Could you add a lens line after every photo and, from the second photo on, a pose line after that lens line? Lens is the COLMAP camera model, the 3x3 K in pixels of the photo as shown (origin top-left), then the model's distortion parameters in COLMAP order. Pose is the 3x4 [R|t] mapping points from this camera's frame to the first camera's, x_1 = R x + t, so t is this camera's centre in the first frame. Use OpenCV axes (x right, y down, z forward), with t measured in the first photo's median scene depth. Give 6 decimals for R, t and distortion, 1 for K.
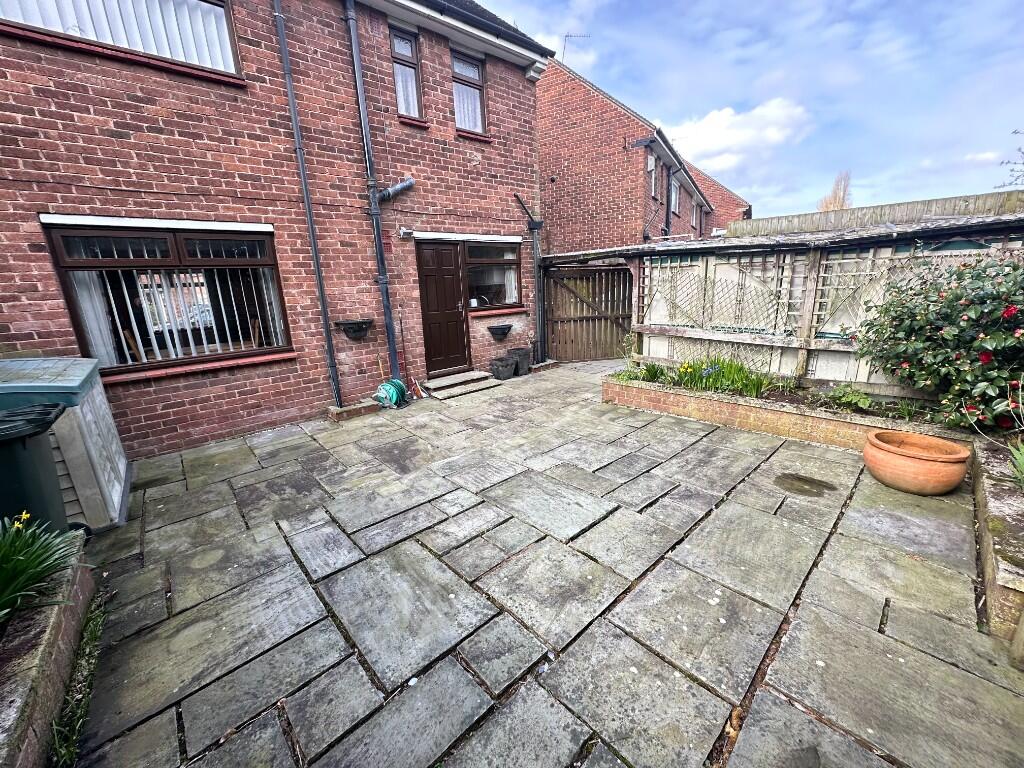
lens RADIAL K [[407.1, 0, 514.7], [0, 407.1, 386.6], [0, 0, 1]] dist [-0.001786, 0.000012]
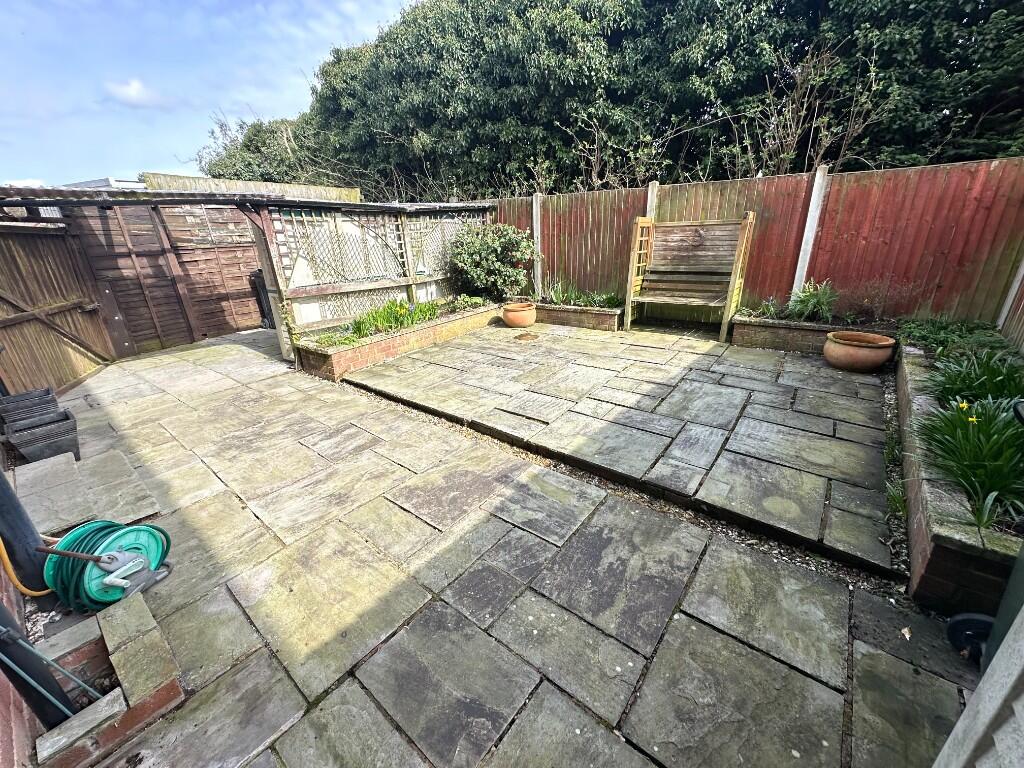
lens RADIAL K [[407.1, 0, 510.5], [0, 407.1, 382.5], [0, 0, 1]] dist [-0.001786, 0.000012]
pose [[-0.169395, -0.300012, 0.938775, -1.064723], [0.289914, 0.895226, 0.338408, -0.222310], [-0.941942, 0.329488, -0.064670, 1.152962]]
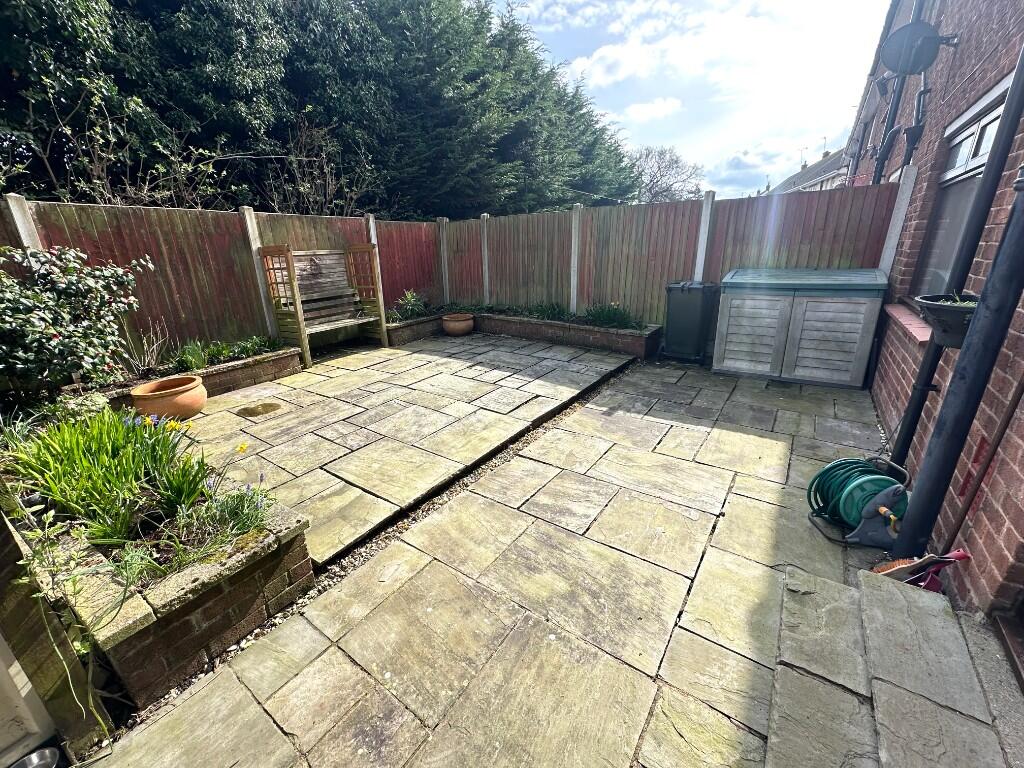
lens RADIAL K [[407.1, 0, 514.4], [0, 407.1, 383.3], [0, 0, 1]] dist [-0.001786, 0.000012]
pose [[-0.969820, 0.141249, -0.198739, 0.139102], [0.009215, 0.835755, 0.549025, -0.499851], [0.243647, 0.530624, -0.811834, 2.027441]]
